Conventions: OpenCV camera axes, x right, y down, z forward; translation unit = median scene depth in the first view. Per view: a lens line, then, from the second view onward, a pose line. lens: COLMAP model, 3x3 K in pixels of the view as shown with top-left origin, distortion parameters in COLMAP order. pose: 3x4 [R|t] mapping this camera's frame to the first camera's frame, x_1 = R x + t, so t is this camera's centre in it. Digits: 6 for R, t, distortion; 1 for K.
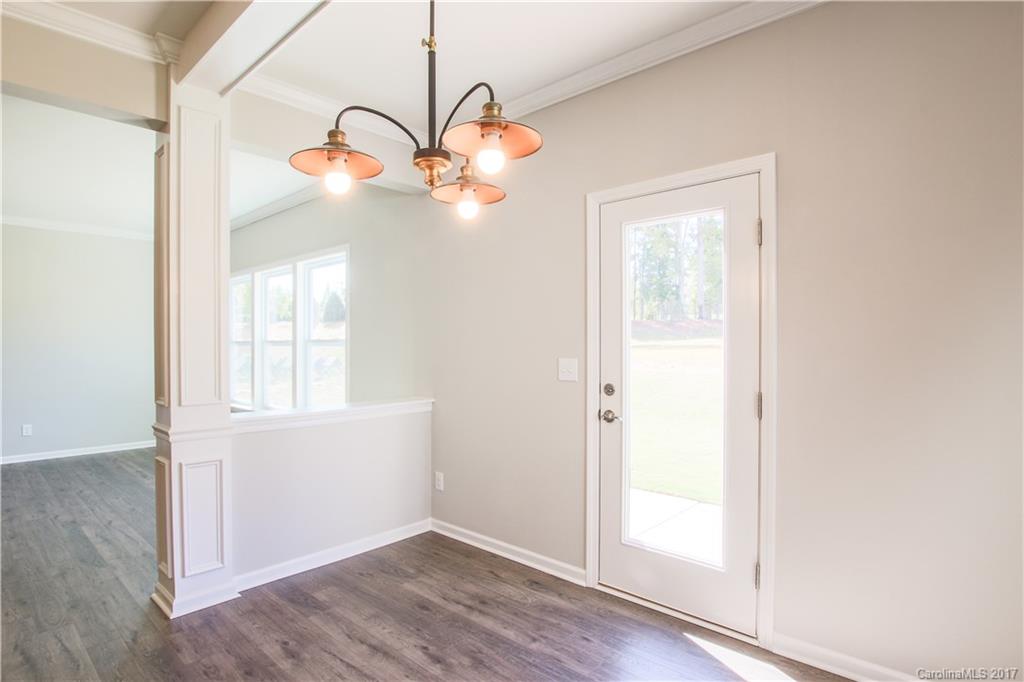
lens RADIAL K [[546.2, 0, 510.5], [0, 546.2, 347.7], [0, 0, 1]] dist [-0.030941, -0.001244]
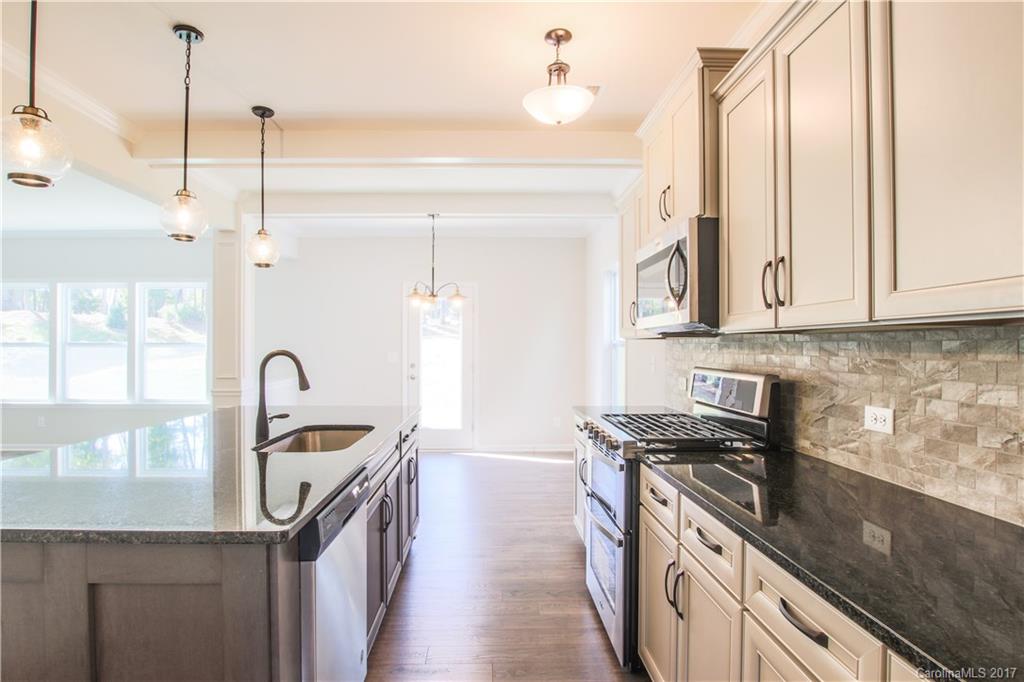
lens RADIAL K [[546.2, 0, 506.2], [0, 546.2, 343.8], [0, 0, 1]] dist [-0.030941, -0.001244]
pose [[0.715071, 0.001930, 0.699049, -1.116166], [0.003069, 0.999978, -0.005900, -0.004302], [-0.699045, 0.006364, 0.715049, -0.923844]]
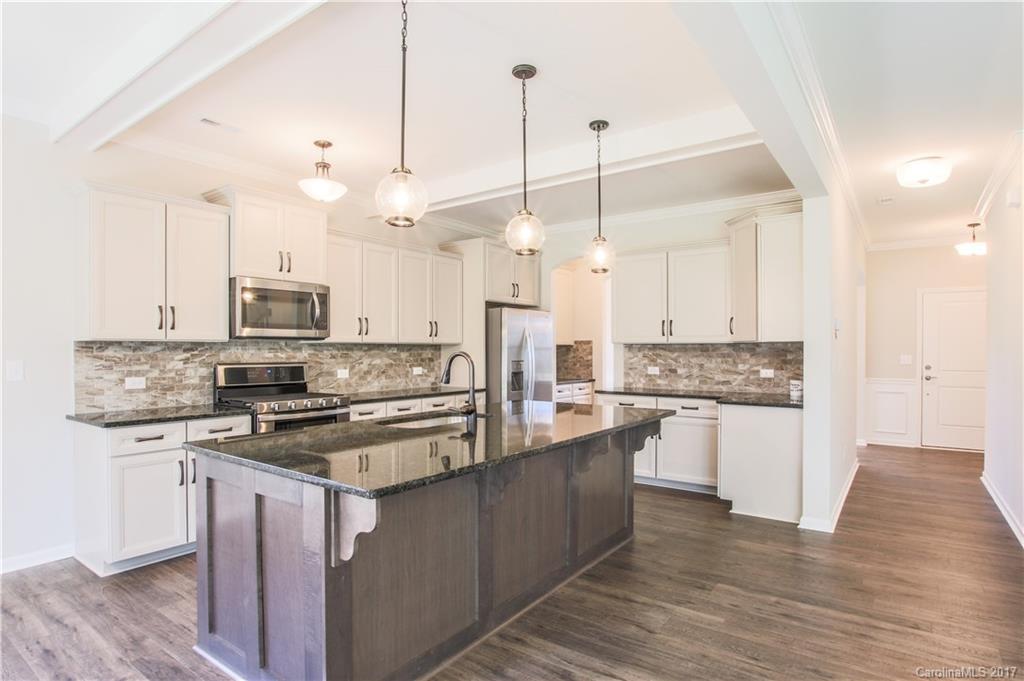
lens RADIAL K [[546.2, 0, 515.0], [0, 546.2, 349.3], [0, 0, 1]] dist [-0.030941, -0.001244]
pose [[-0.993102, 0.001230, -0.117248, -0.771366], [0.000934, 0.999996, 0.002583, -0.005770], [0.117251, 0.002456, -0.993099, 0.920827]]
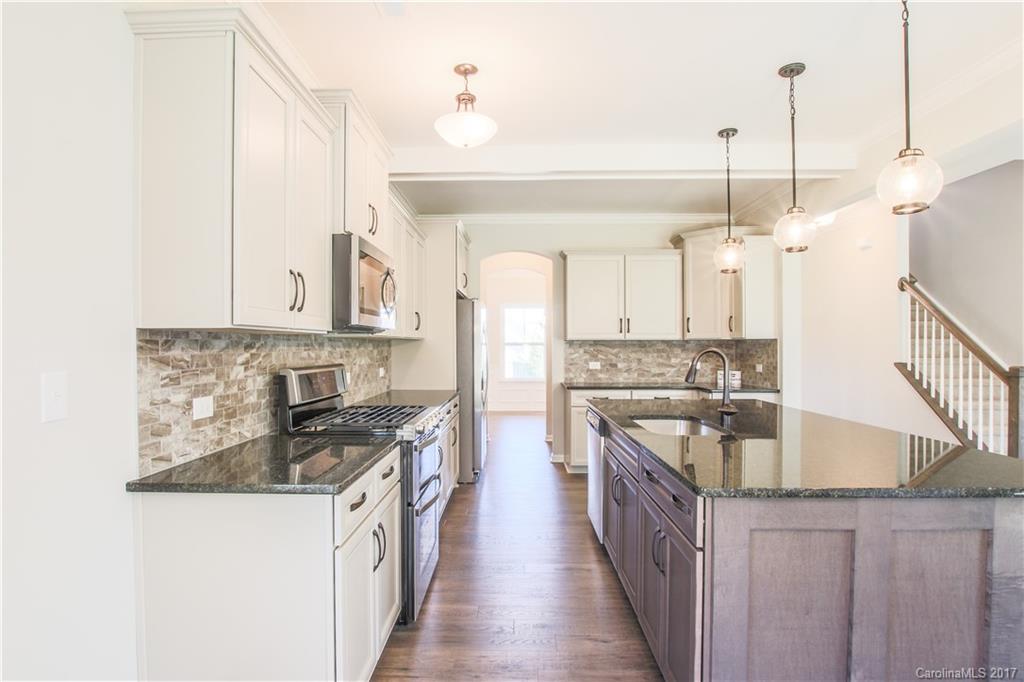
lens RADIAL K [[546.2, 0, 514.8], [0, 546.2, 348.3], [0, 0, 1]] dist [-0.030941, -0.001244]
pose [[-0.741843, 0.004865, -0.670556, 0.090464], [-0.001427, 0.999960, 0.008834, -0.006348], [0.670572, 0.007510, -0.741806, 0.368171]]
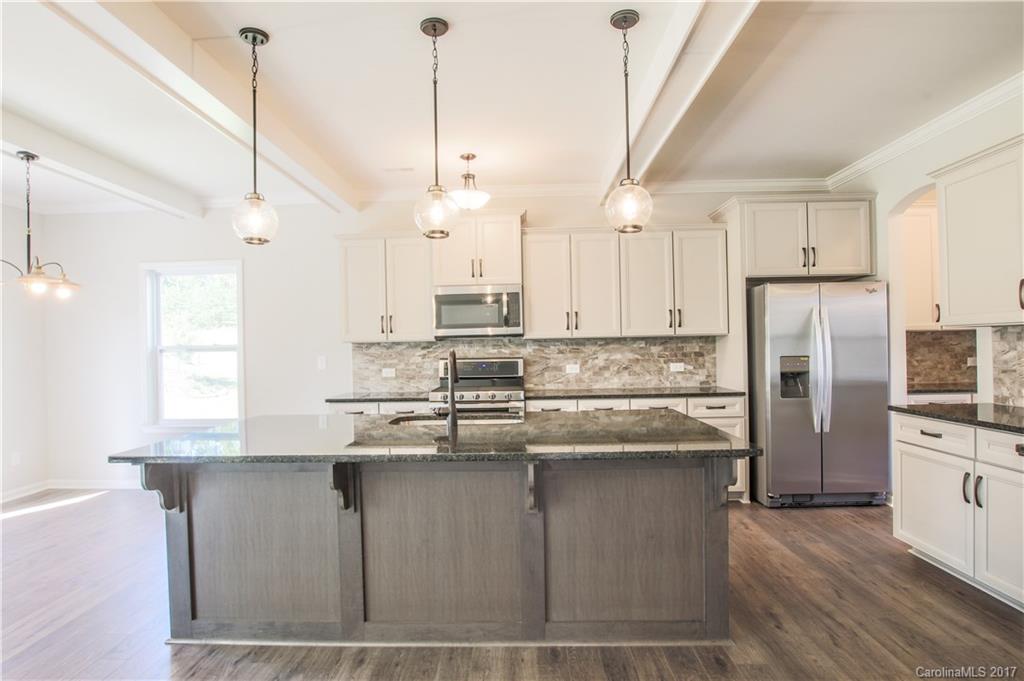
lens RADIAL K [[546.2, 0, 502.8], [0, 546.2, 342.6], [0, 0, 1]] dist [-0.030941, -0.001244]
pose [[-0.650070, 0.018738, 0.759643, -1.570837], [0.022540, 0.999732, -0.005372, -0.003021], [-0.759540, 0.013630, -0.650318, 0.448991]]
